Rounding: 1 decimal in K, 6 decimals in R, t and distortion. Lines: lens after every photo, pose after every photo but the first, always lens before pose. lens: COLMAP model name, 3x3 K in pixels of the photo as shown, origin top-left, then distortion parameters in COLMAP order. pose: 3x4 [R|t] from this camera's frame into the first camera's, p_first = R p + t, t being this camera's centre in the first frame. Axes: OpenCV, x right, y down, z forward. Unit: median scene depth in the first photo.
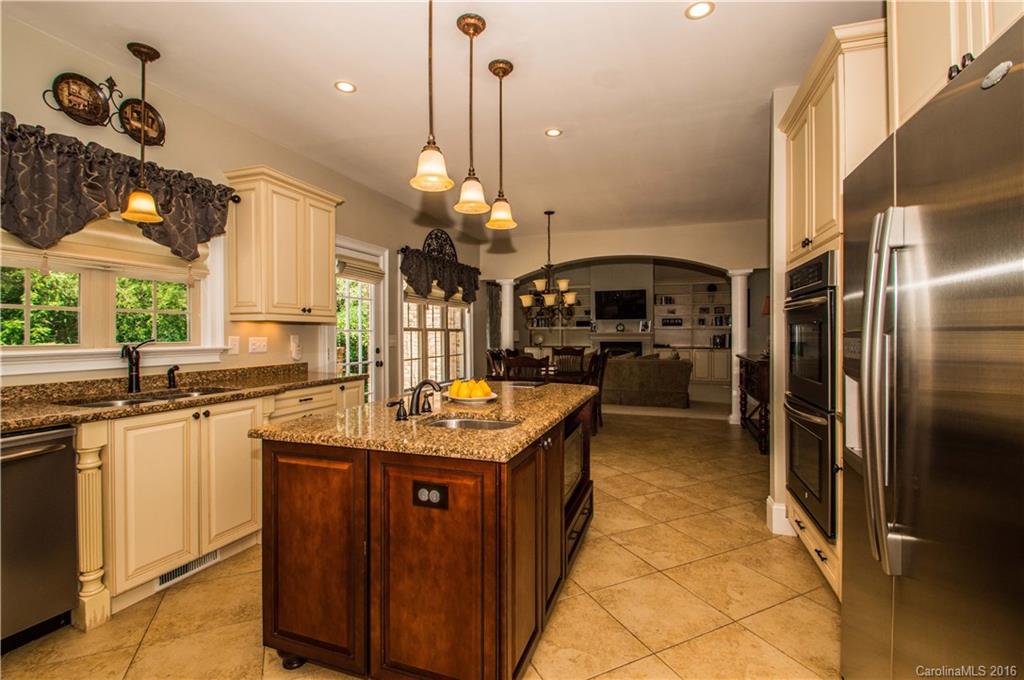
lens RADIAL K [[458.3, 0, 517.8], [0, 458.3, 333.5], [0, 0, 1]] dist [0.014071, -0.000307]
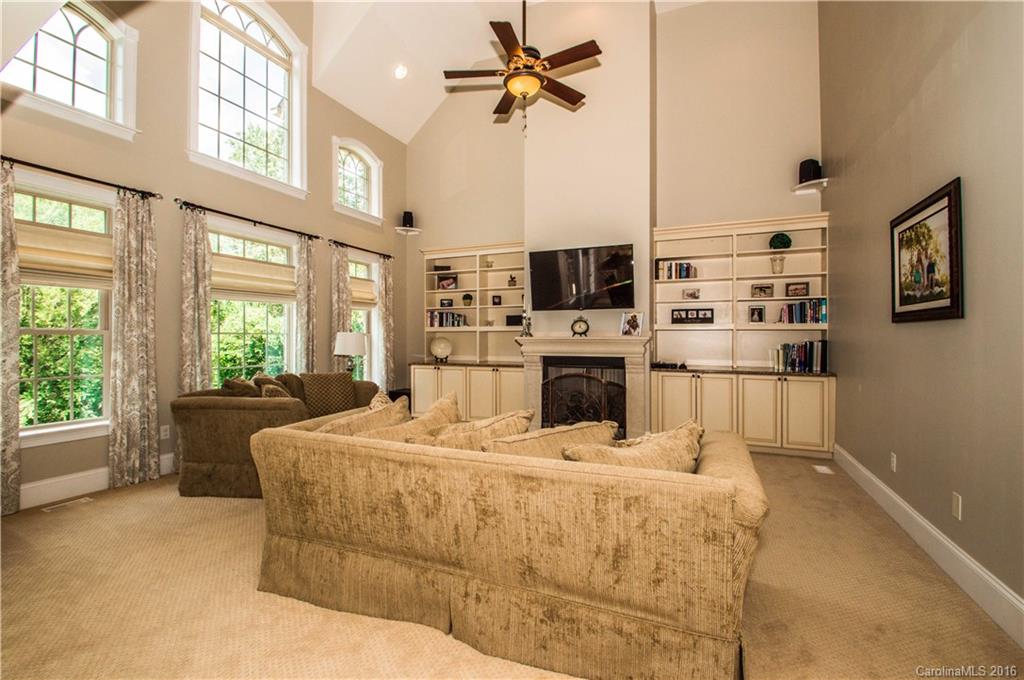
lens RADIAL K [[458.3, 0, 517.8], [0, 458.3, 333.5], [0, 0, 1]] dist [0.014071, -0.000307]
pose [[0.998205, 0.001033, -0.059888, 0.184195], [-0.001681, 0.999940, -0.010780, -0.001143], [0.059873, 0.010861, 0.998147, 0.513417]]
